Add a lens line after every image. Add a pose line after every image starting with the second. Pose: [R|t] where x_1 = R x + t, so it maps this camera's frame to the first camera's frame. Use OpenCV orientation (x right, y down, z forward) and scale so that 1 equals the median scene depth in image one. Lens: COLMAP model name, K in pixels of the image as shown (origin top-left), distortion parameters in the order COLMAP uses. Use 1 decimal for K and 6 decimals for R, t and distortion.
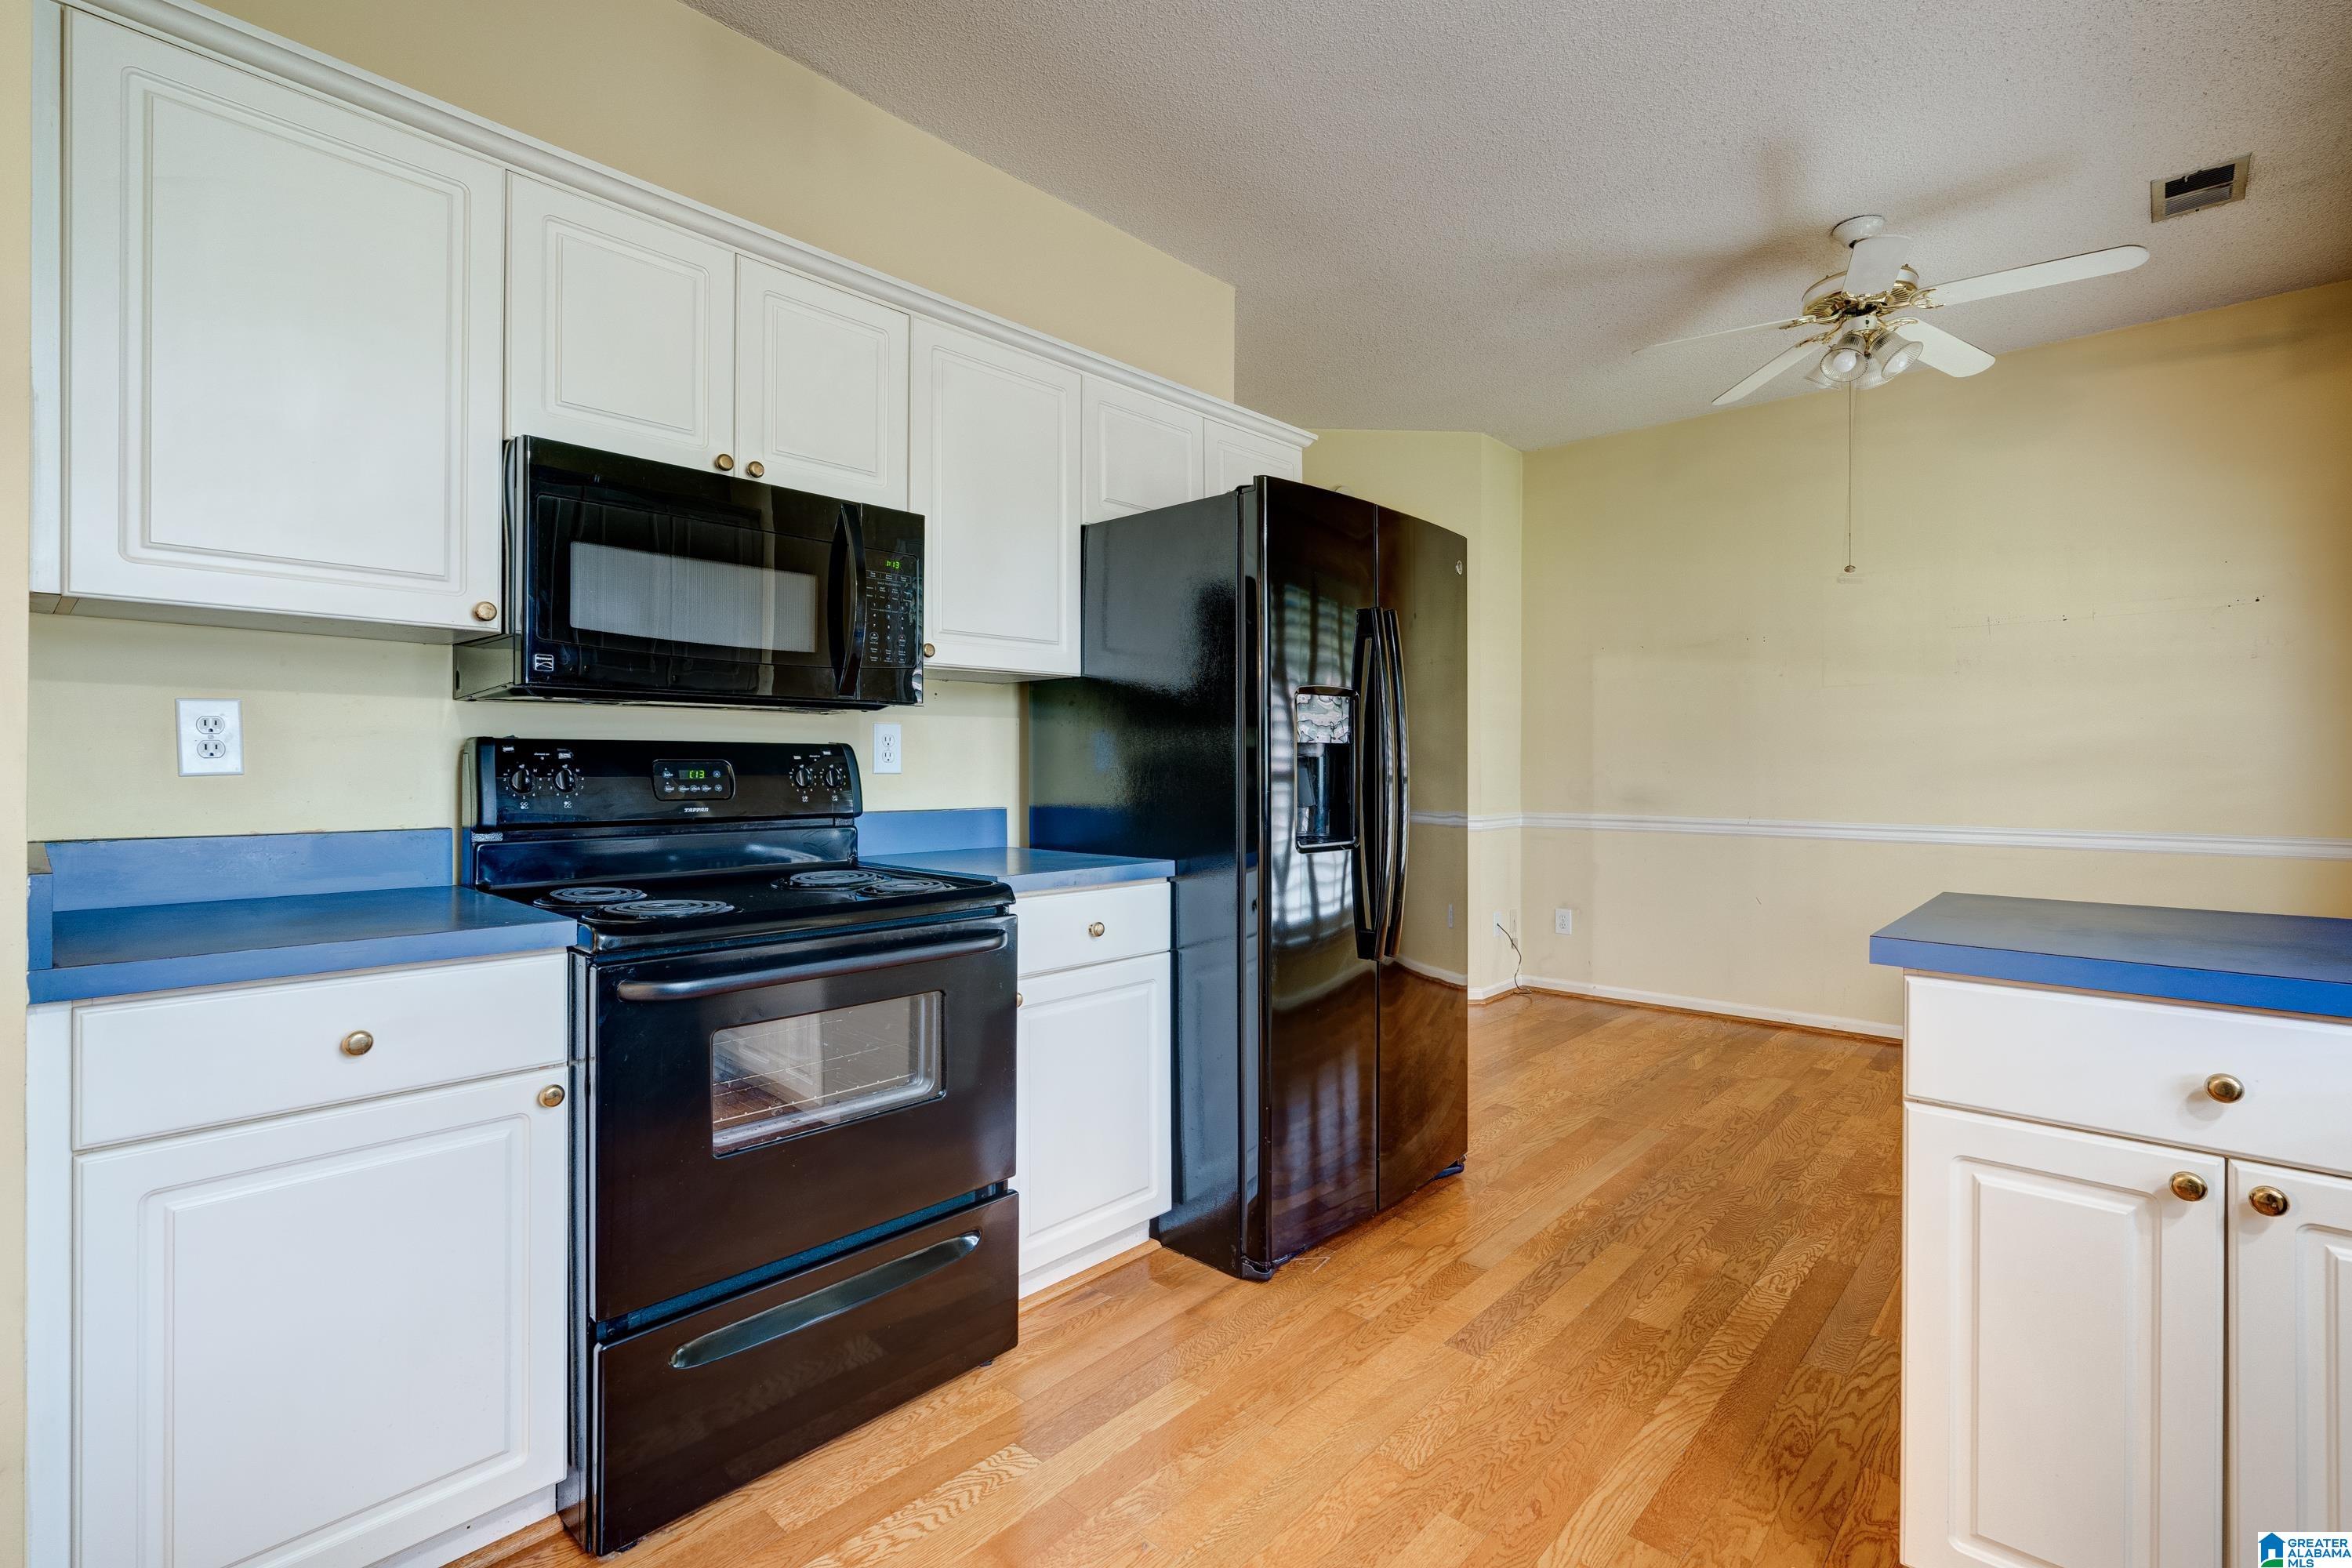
lens RADIAL K [[1073.7, 0, 1172.5], [0, 1073.7, 769.9], [0, 0, 1]] dist [-0.000322, -0.000203]
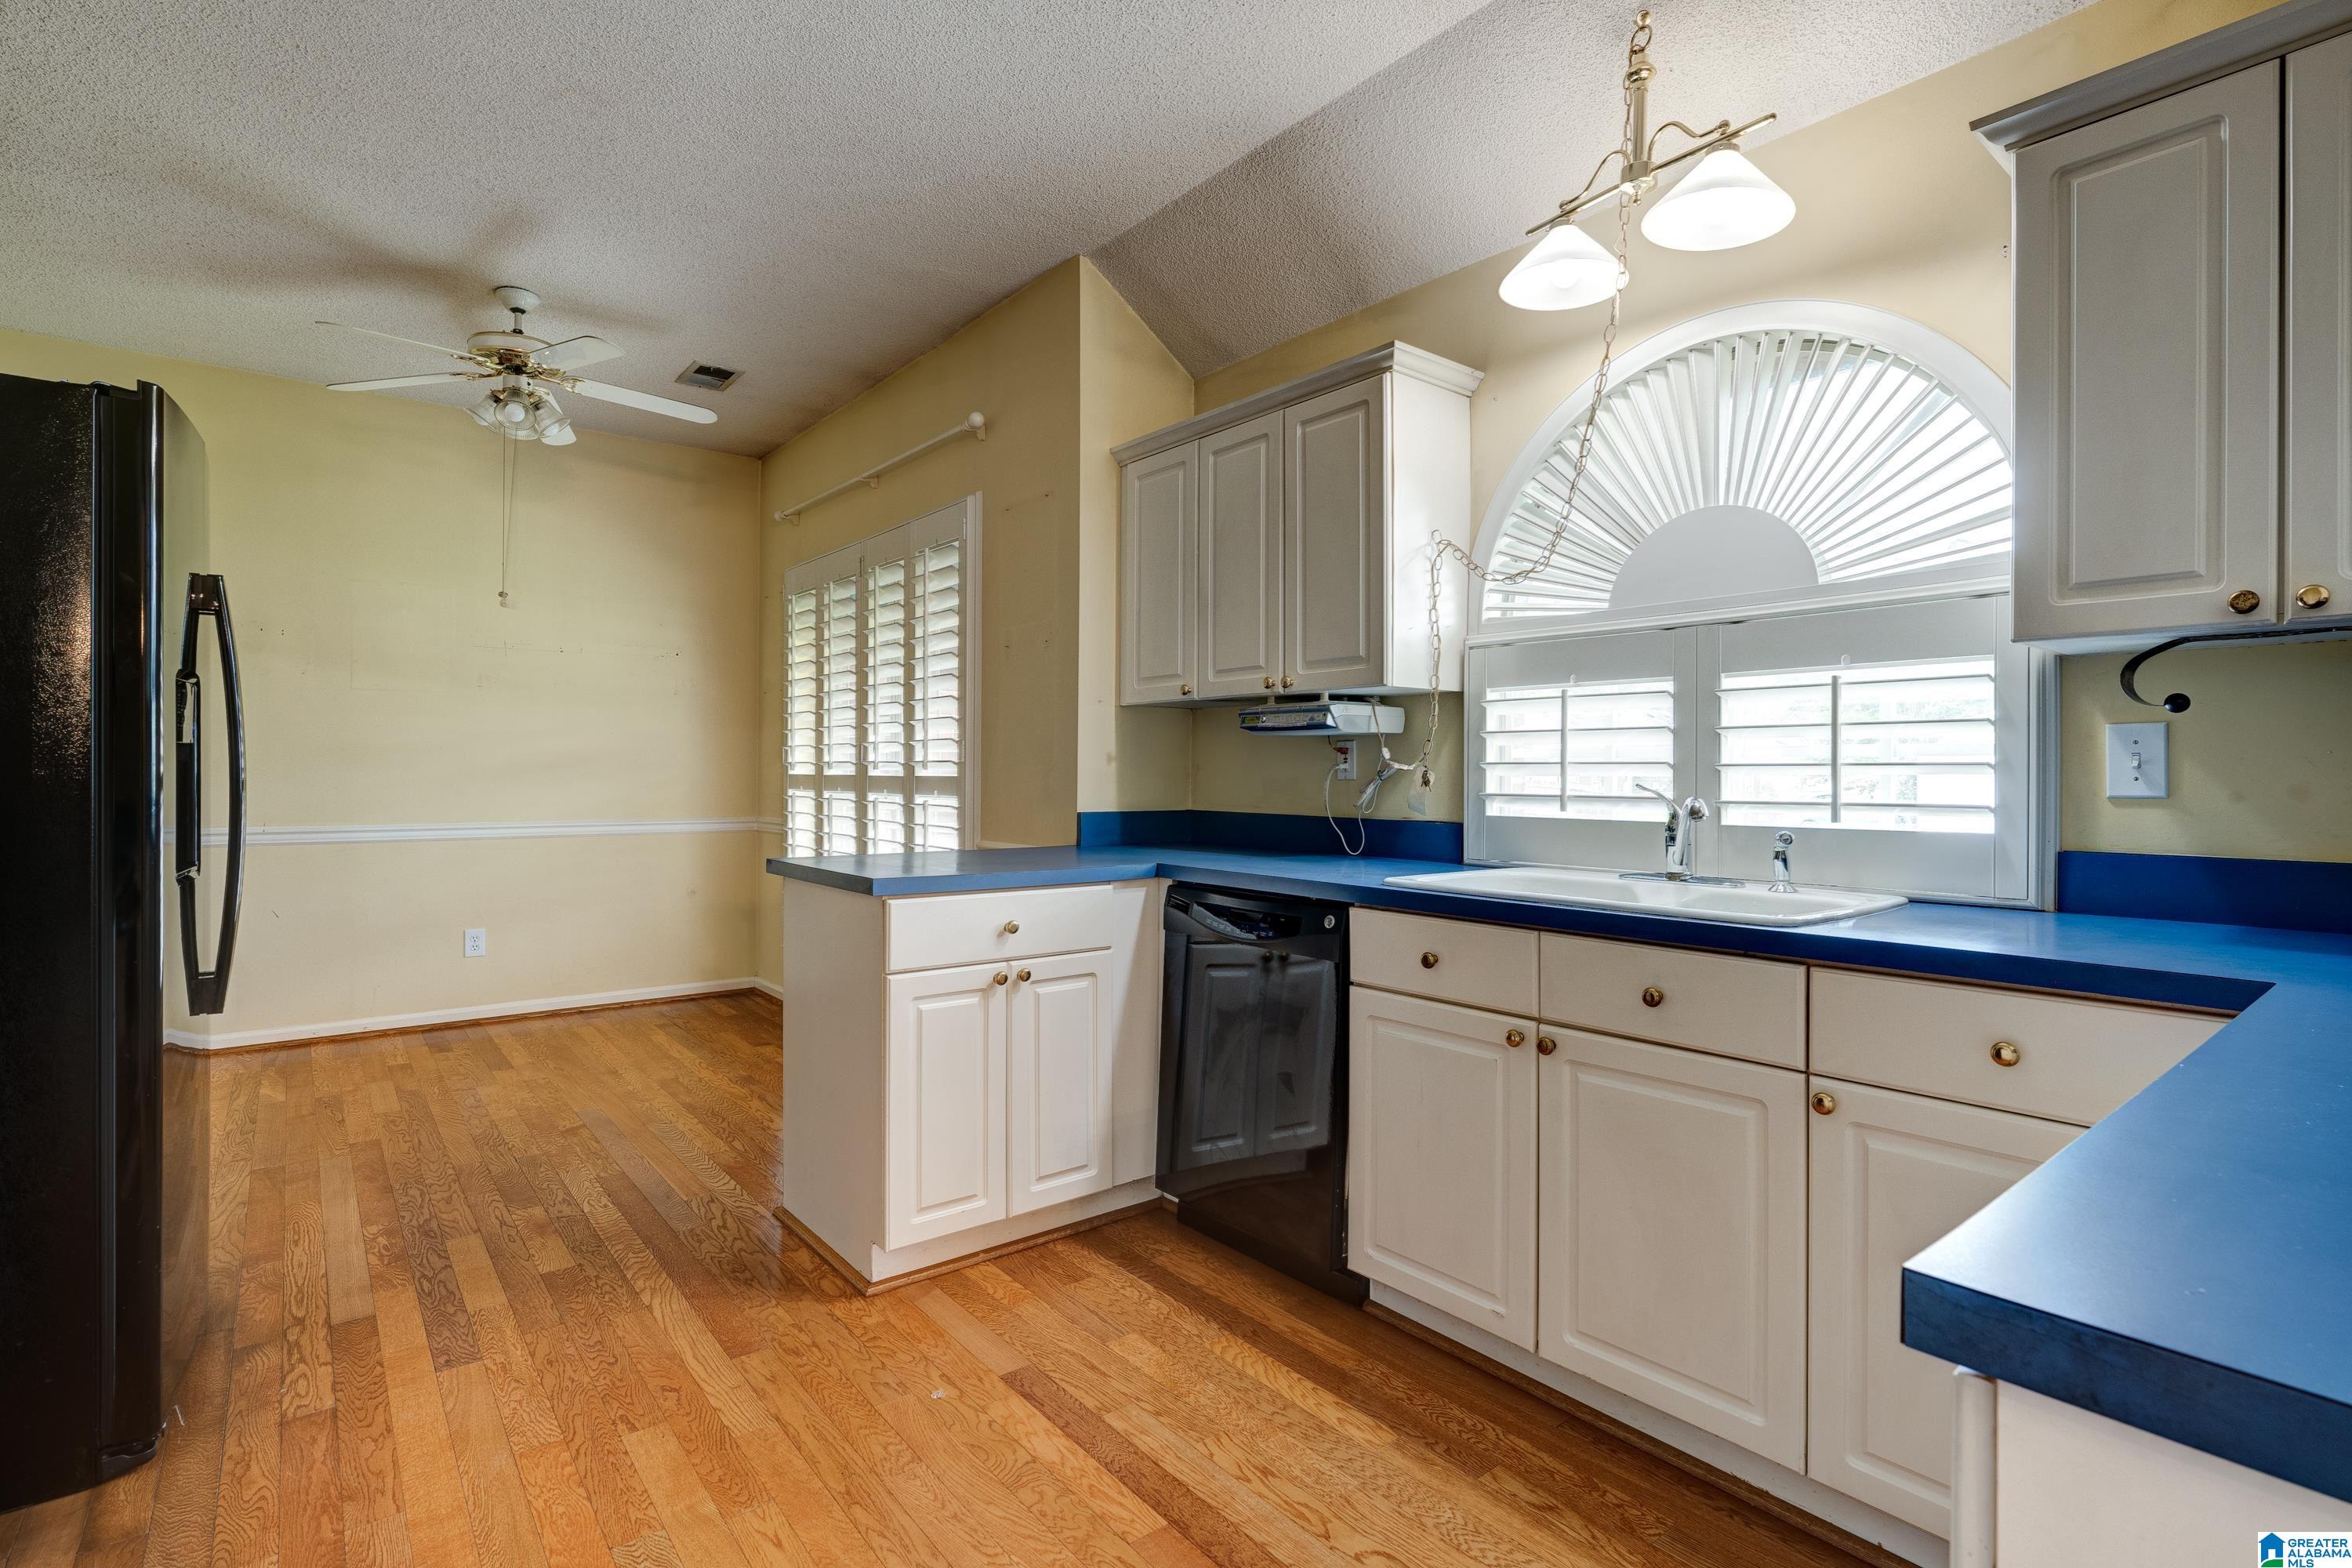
lens RADIAL K [[1115.8, 0, 1176.0], [0, 1115.8, 784.0], [0, 0, 1]] dist [0.000942, 0.000475]
pose [[0.151769, -0.011013, 0.988355, -0.550072], [-0.001343, 0.999935, 0.011348, -0.004722], [-0.988415, -0.003050, 0.151745, 0.169801]]
